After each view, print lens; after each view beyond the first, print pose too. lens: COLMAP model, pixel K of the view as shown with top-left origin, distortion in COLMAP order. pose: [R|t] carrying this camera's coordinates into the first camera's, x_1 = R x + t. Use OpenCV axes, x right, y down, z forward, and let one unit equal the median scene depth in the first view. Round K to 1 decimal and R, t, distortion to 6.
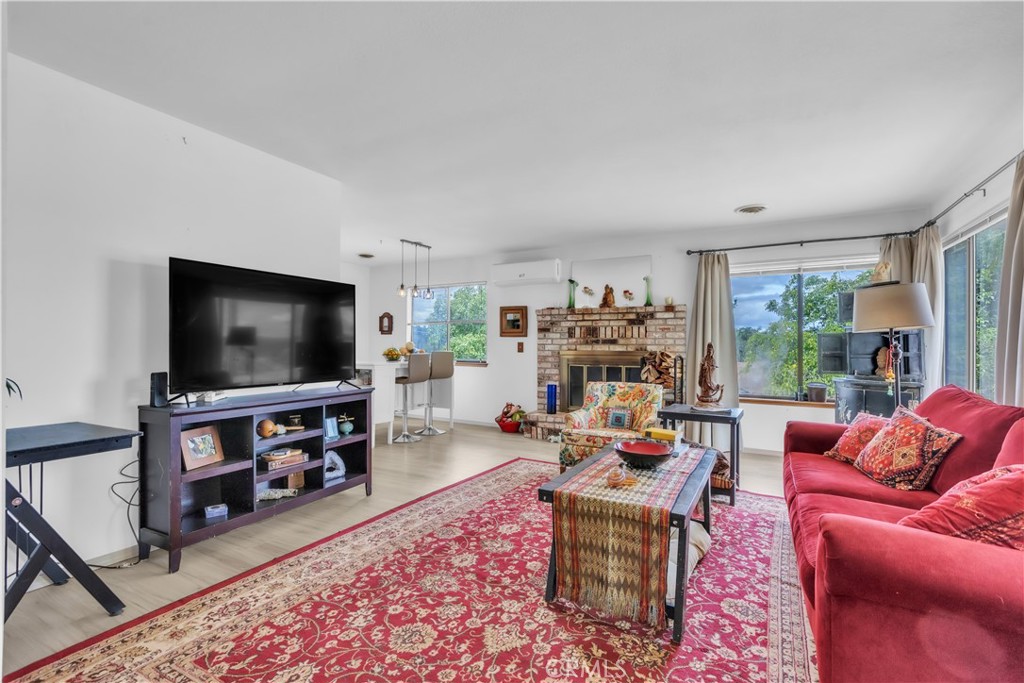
lens RADIAL K [[466.9, 0, 520.1], [0, 466.9, 345.0], [0, 0, 1]] dist [-0.003566, -0.000425]
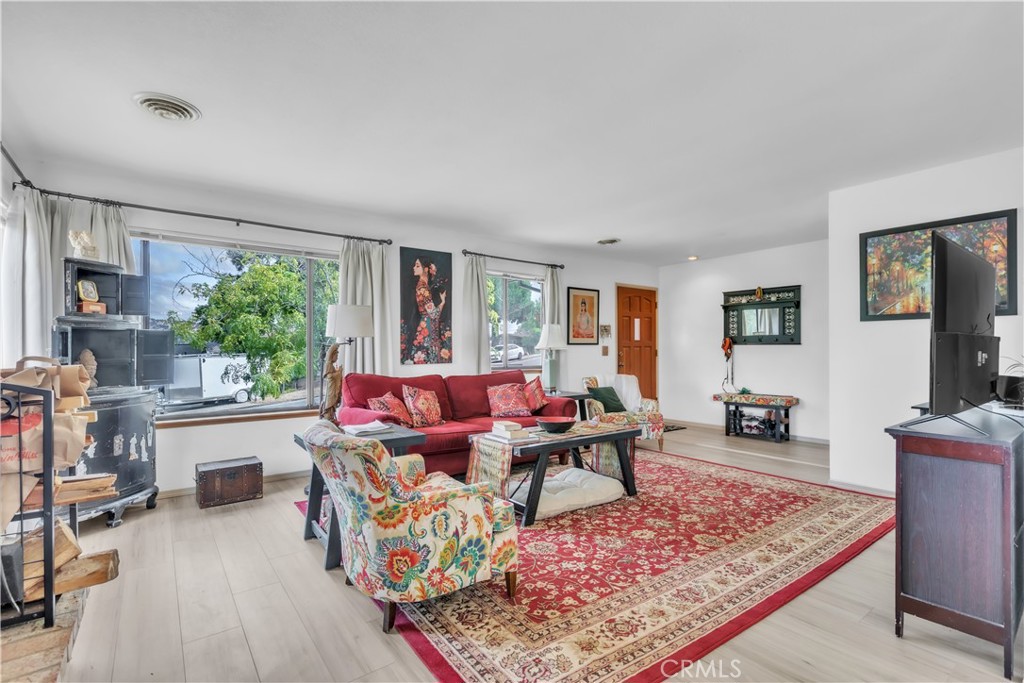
lens RADIAL K [[466.9, 0, 508.7], [0, 466.9, 348.1], [0, 0, 1]] dist [-0.003566, -0.000425]
pose [[-0.905597, -0.000477, 0.424140, -0.099355], [-0.002737, 0.999985, -0.004718, 0.003780], [-0.424131, -0.005434, -0.905585, 1.093696]]
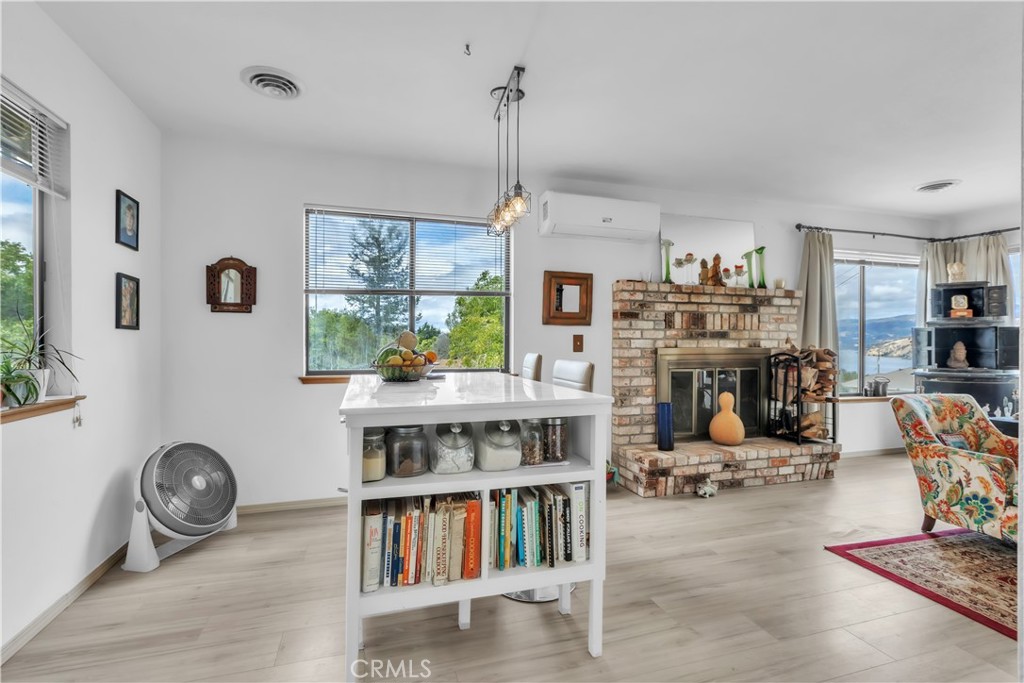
lens RADIAL K [[466.9, 0, 505.4], [0, 466.9, 339.1], [0, 0, 1]] dist [-0.003566, -0.000425]
pose [[0.706885, -0.000829, 0.707328, -0.573926], [-0.001636, 0.999995, 0.002807, -0.002351], [-0.707327, -0.003141, 0.706880, 0.777789]]
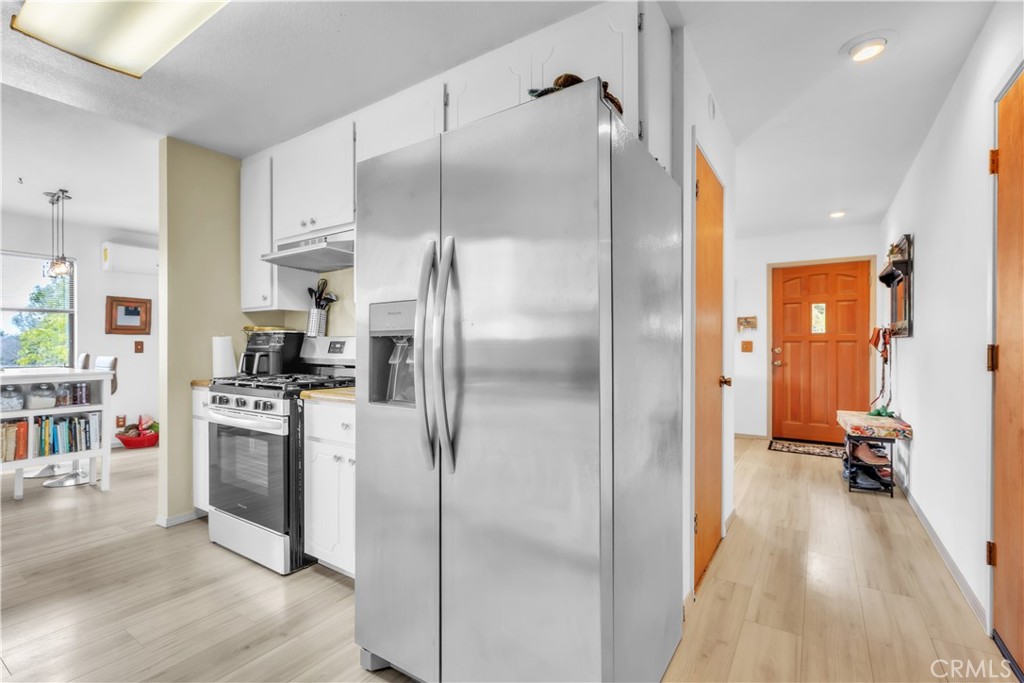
lens RADIAL K [[466.9, 0, 509.3], [0, 466.9, 346.8], [0, 0, 1]] dist [-0.003566, -0.000425]
pose [[0.094161, -0.007890, 0.995526, -0.927775], [-0.002328, 0.999964, 0.008146, -0.005109], [-0.995554, -0.003085, 0.094139, 0.304746]]
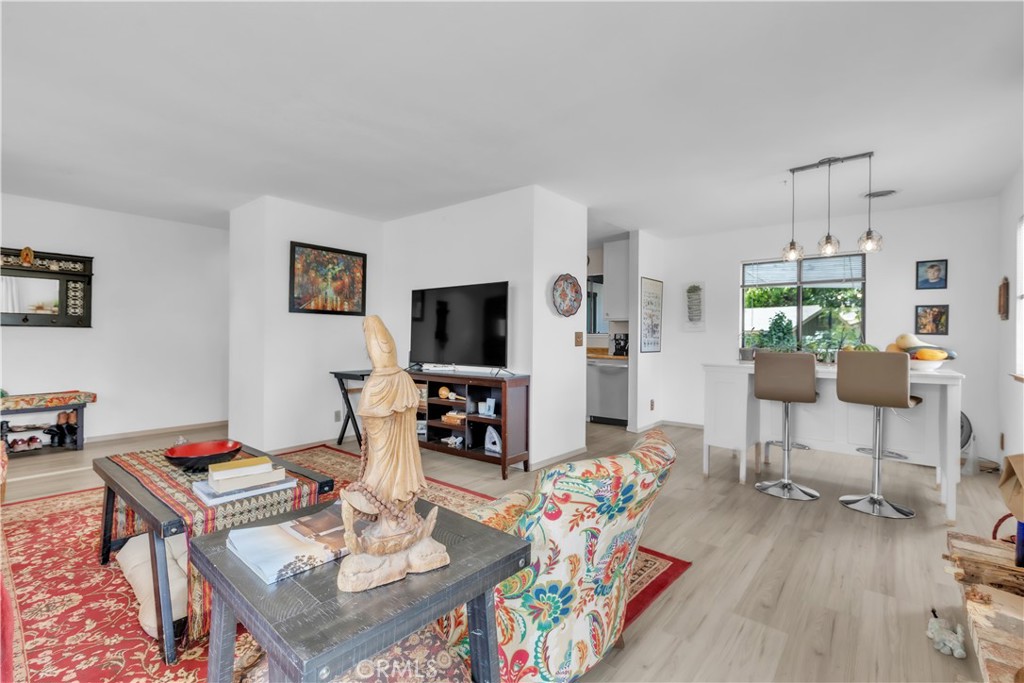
lens RADIAL K [[466.9, 0, 502.6], [0, 466.9, 337.9], [0, 0, 1]] dist [-0.003566, -0.000425]
pose [[-0.217499, -0.005917, -0.976043, 0.464363], [-0.008061, 0.999958, -0.004266, 0.005463], [0.976027, 0.006940, -0.217538, 0.806068]]
